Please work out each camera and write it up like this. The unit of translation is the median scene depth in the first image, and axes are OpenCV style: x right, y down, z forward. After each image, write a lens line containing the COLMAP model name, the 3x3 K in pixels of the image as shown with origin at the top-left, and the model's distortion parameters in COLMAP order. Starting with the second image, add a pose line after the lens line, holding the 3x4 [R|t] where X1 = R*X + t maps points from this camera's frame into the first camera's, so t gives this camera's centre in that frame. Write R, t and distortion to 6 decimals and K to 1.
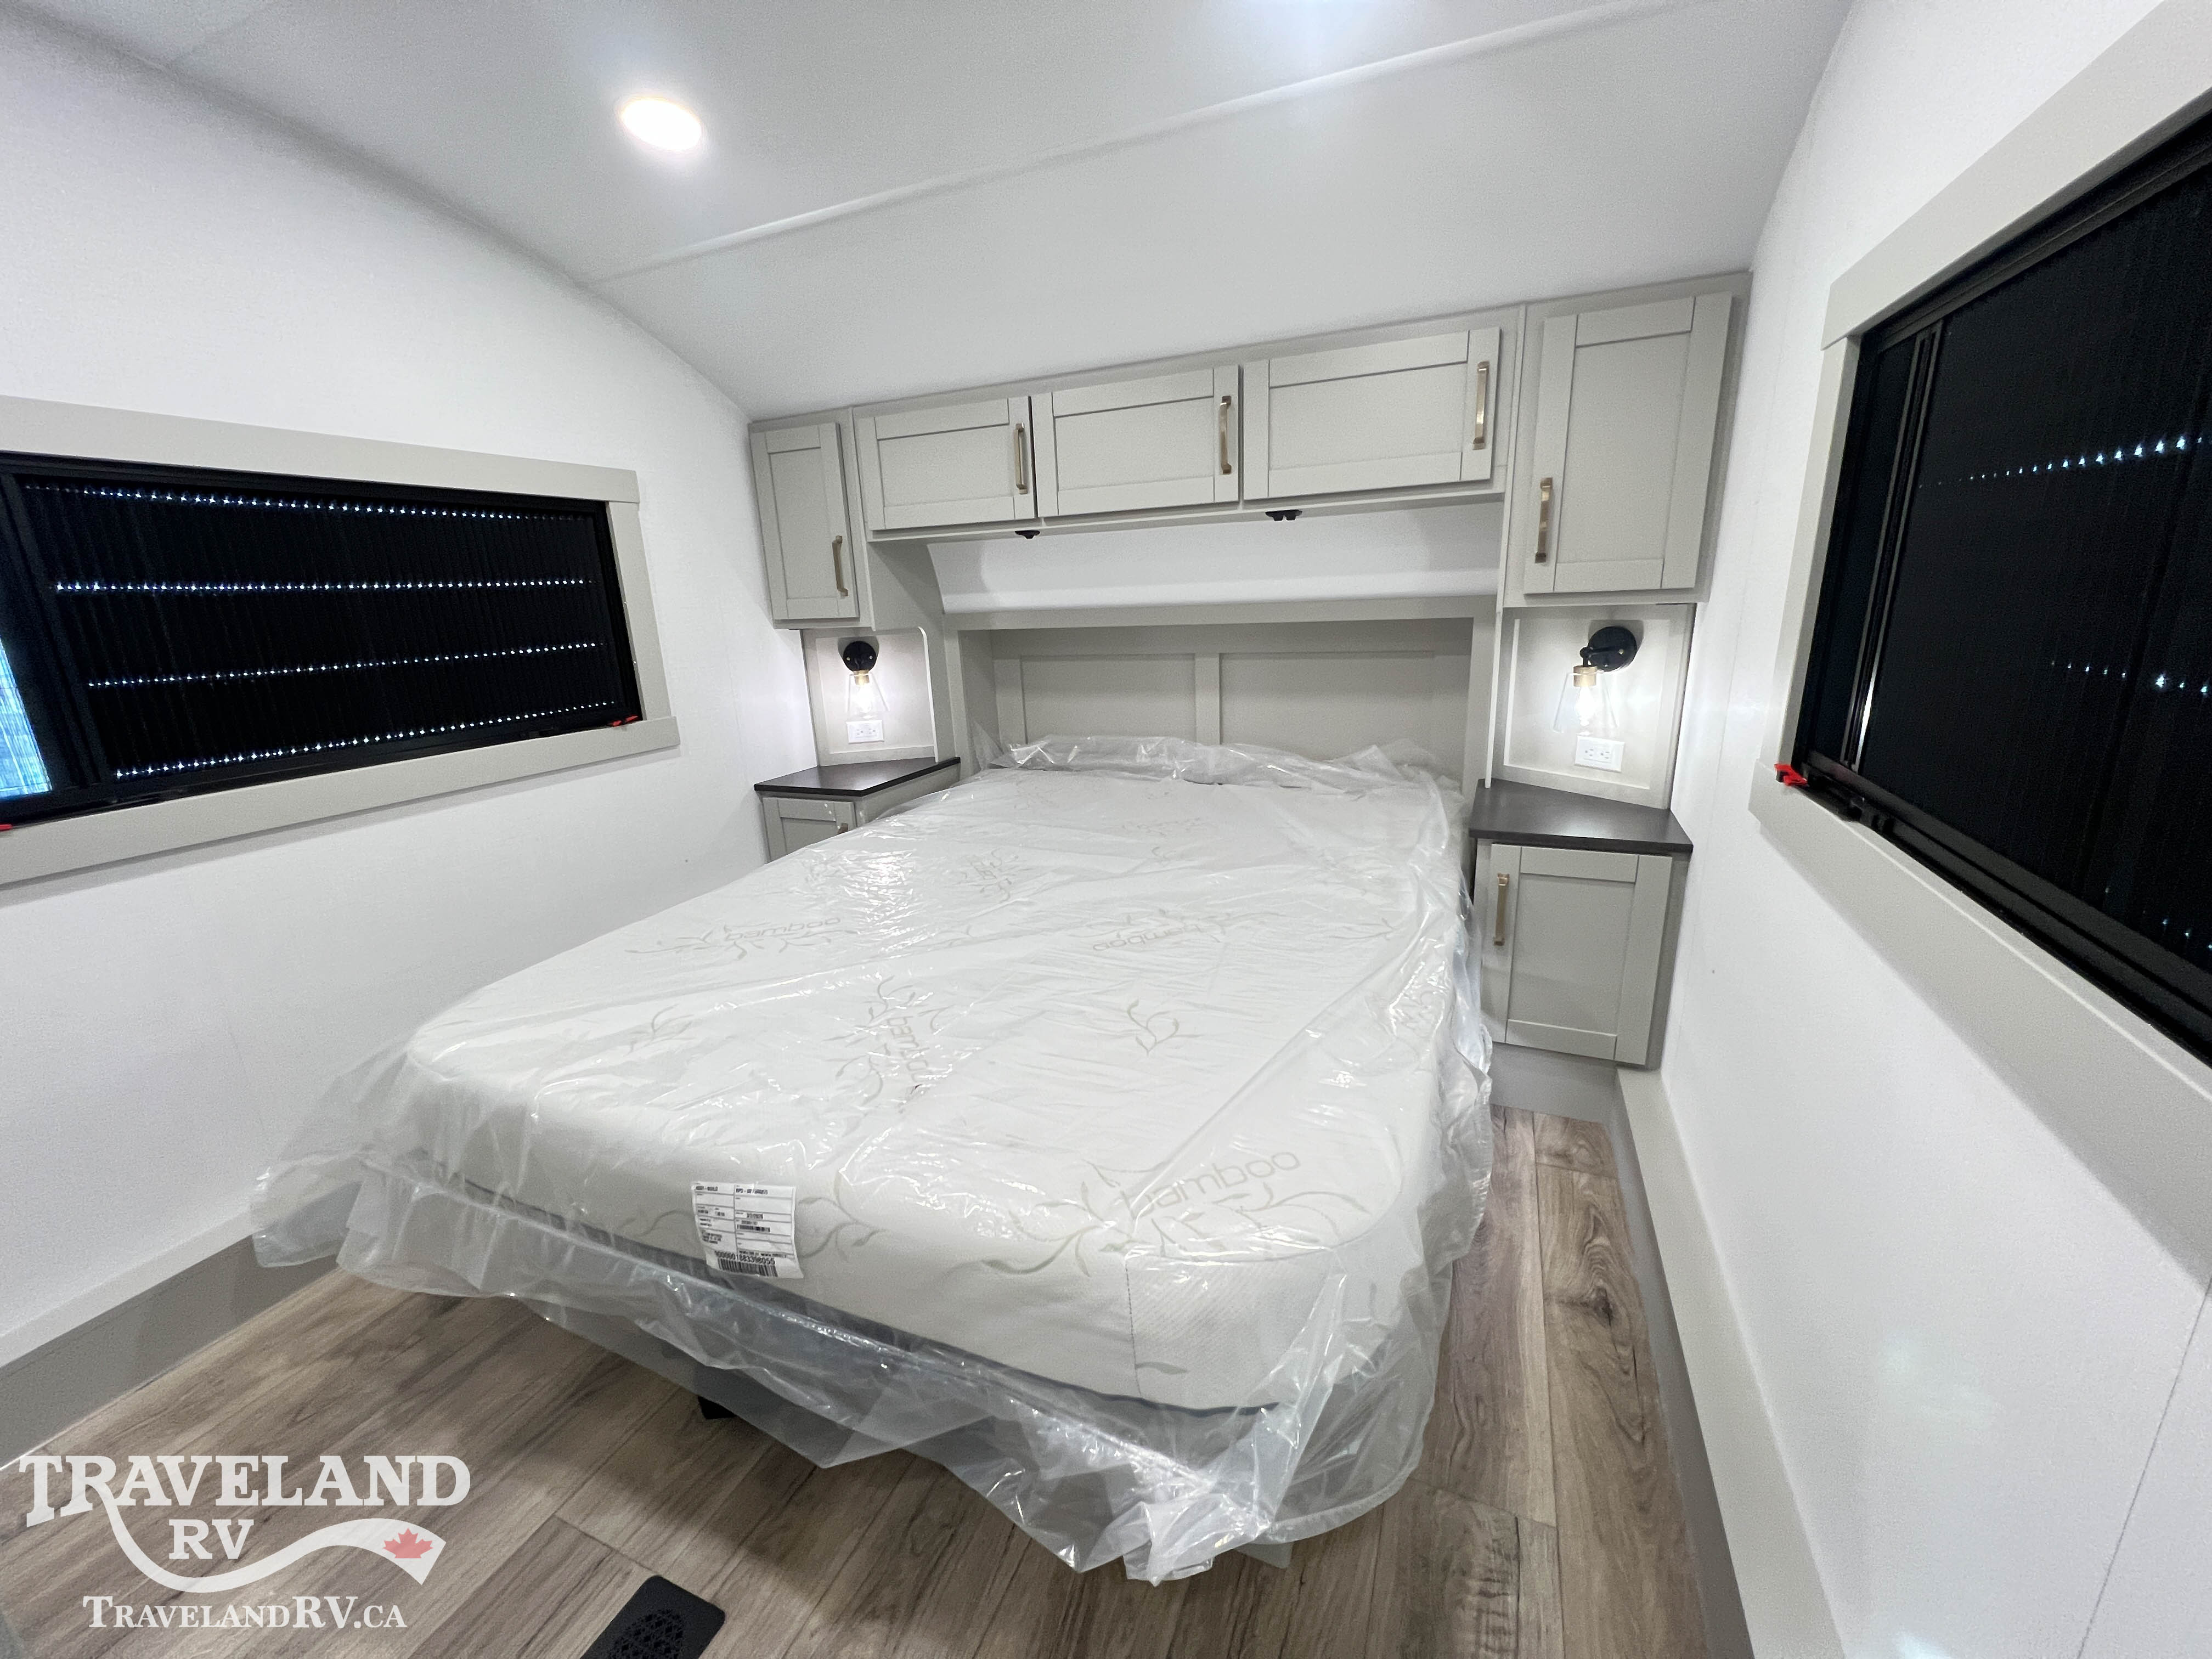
lens RADIAL K [[876.5, 0, 1104.2], [0, 876.5, 828.5], [0, 0, 1]] dist [-0.000774, -0.000083]
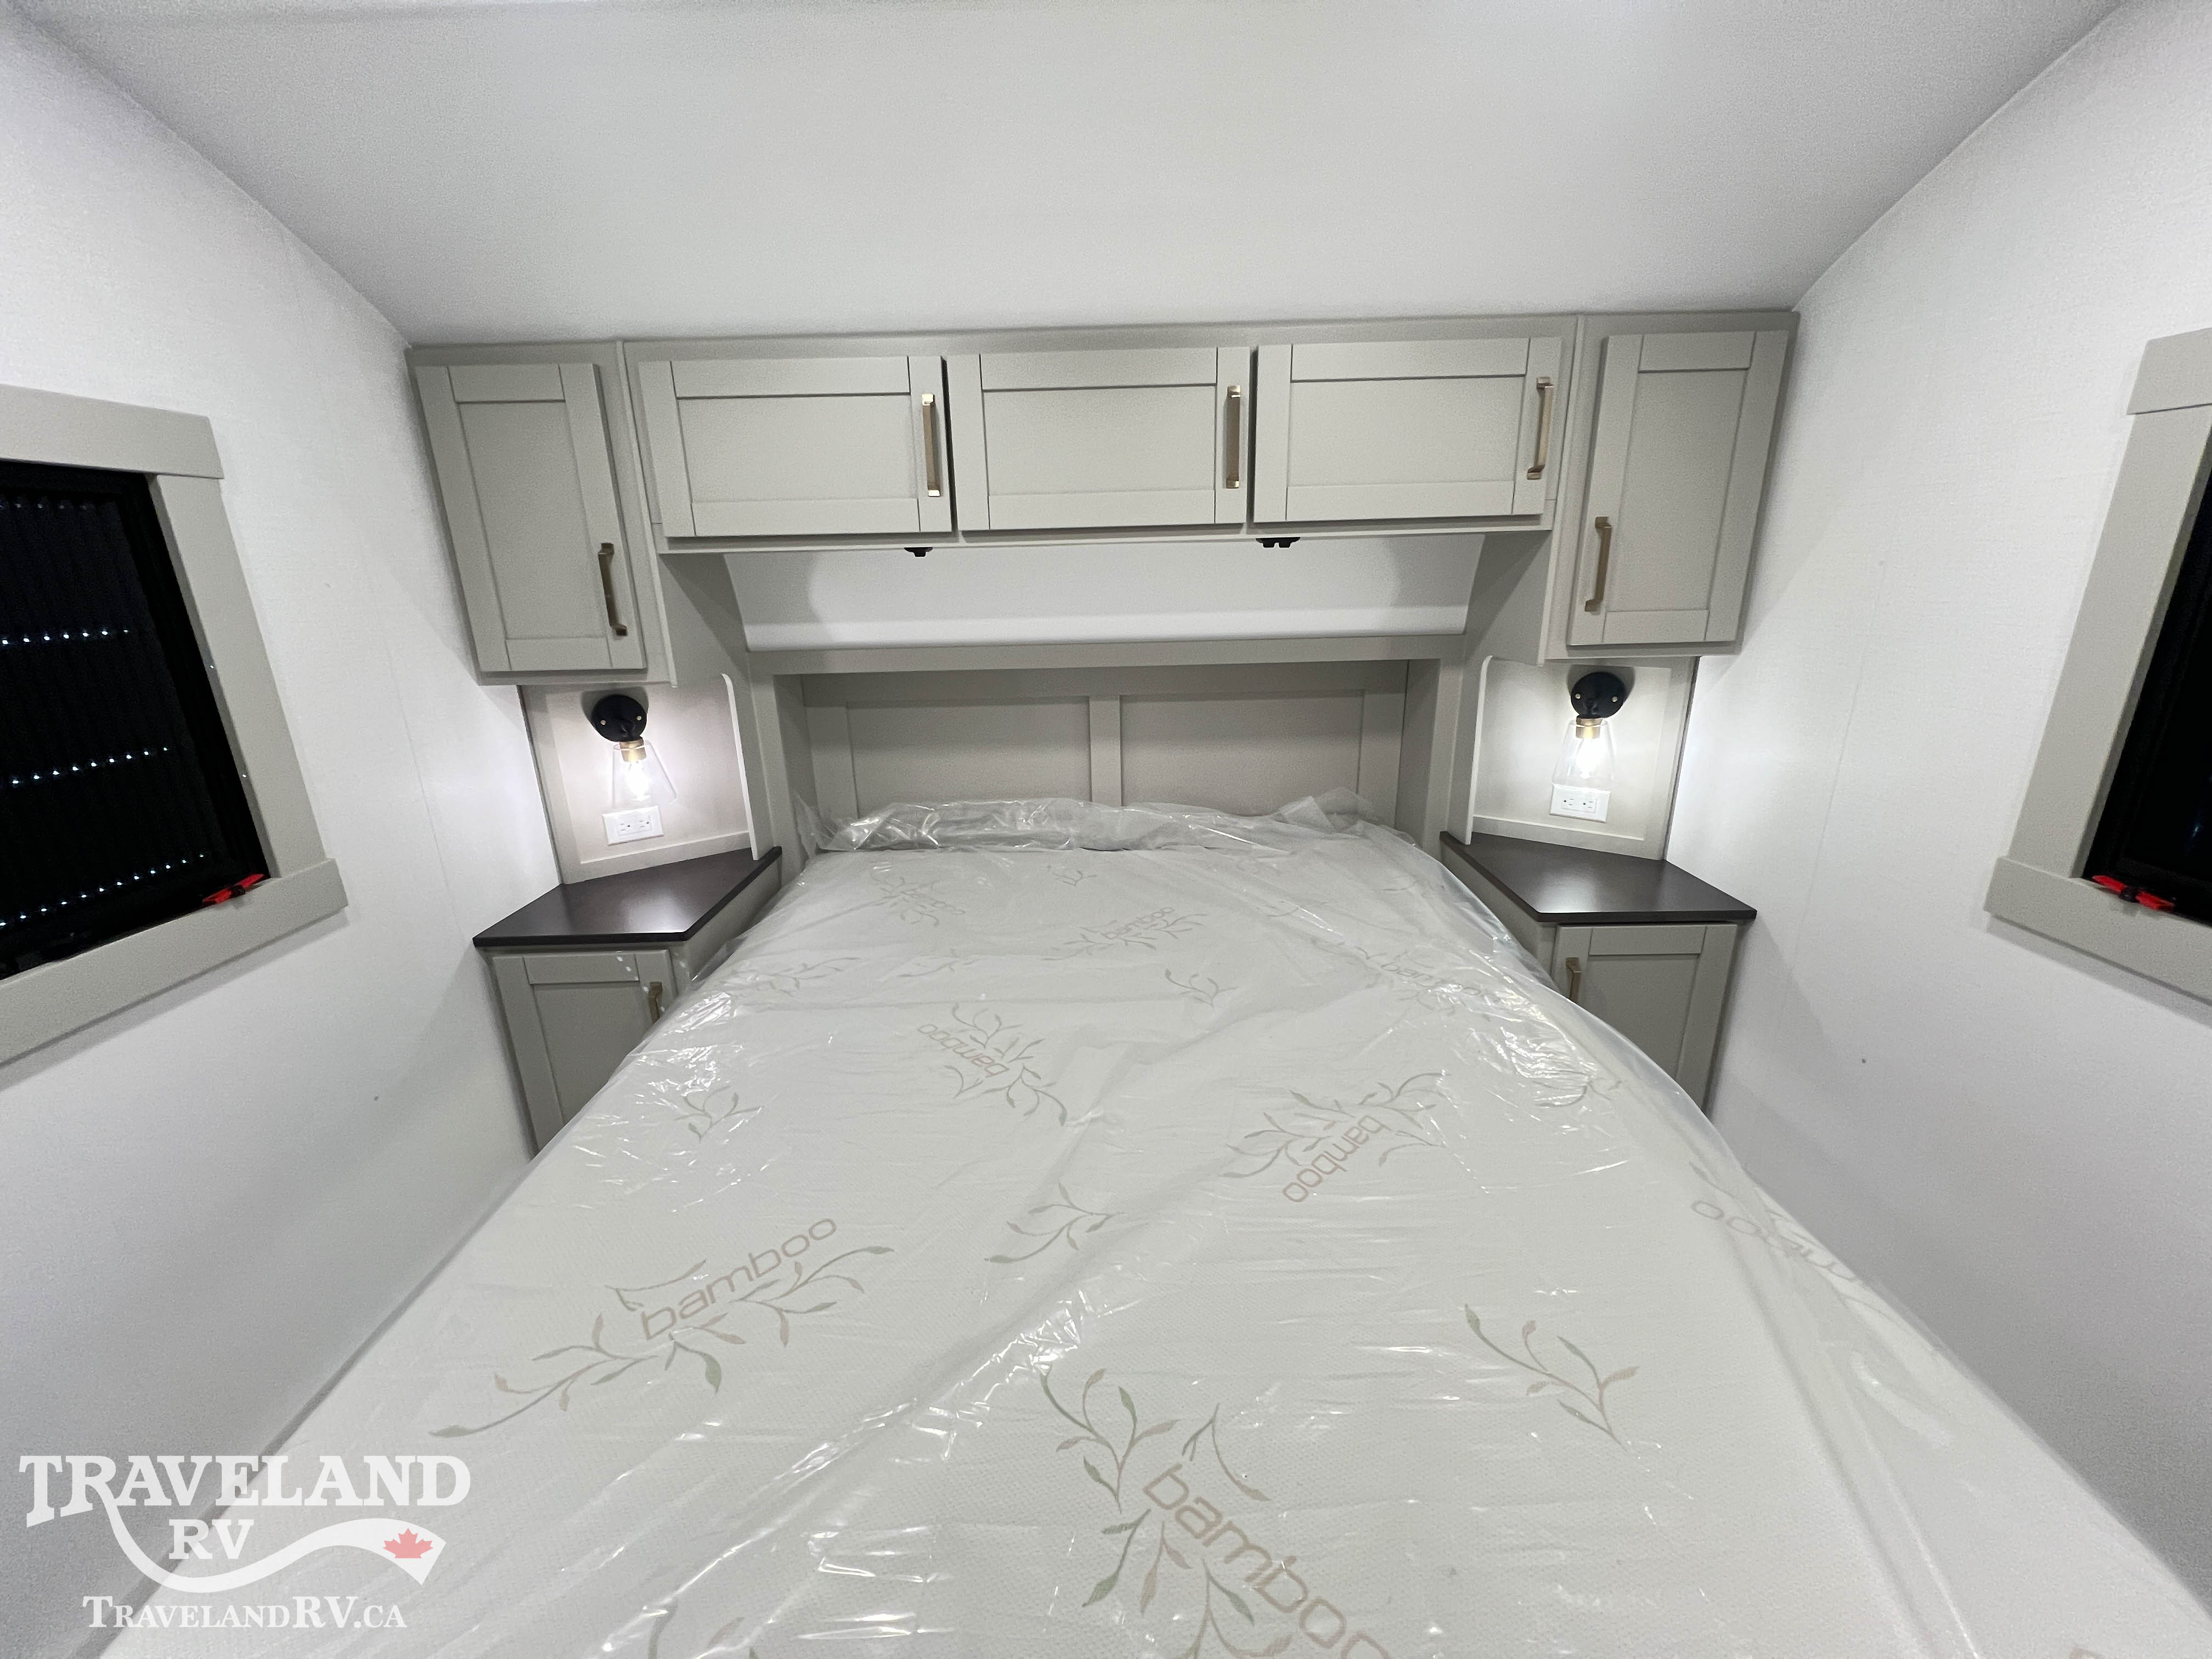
lens RADIAL K [[880.3, 0, 1103.0], [0, 880.3, 827.1], [0, 0, 1]] dist [0.000806, -0.000394]
pose [[0.916631, -0.096511, 0.387910, -0.236717], [0.090816, 0.995320, 0.033033, -0.114701], [-0.389283, 0.004950, 0.921105, 0.264868]]
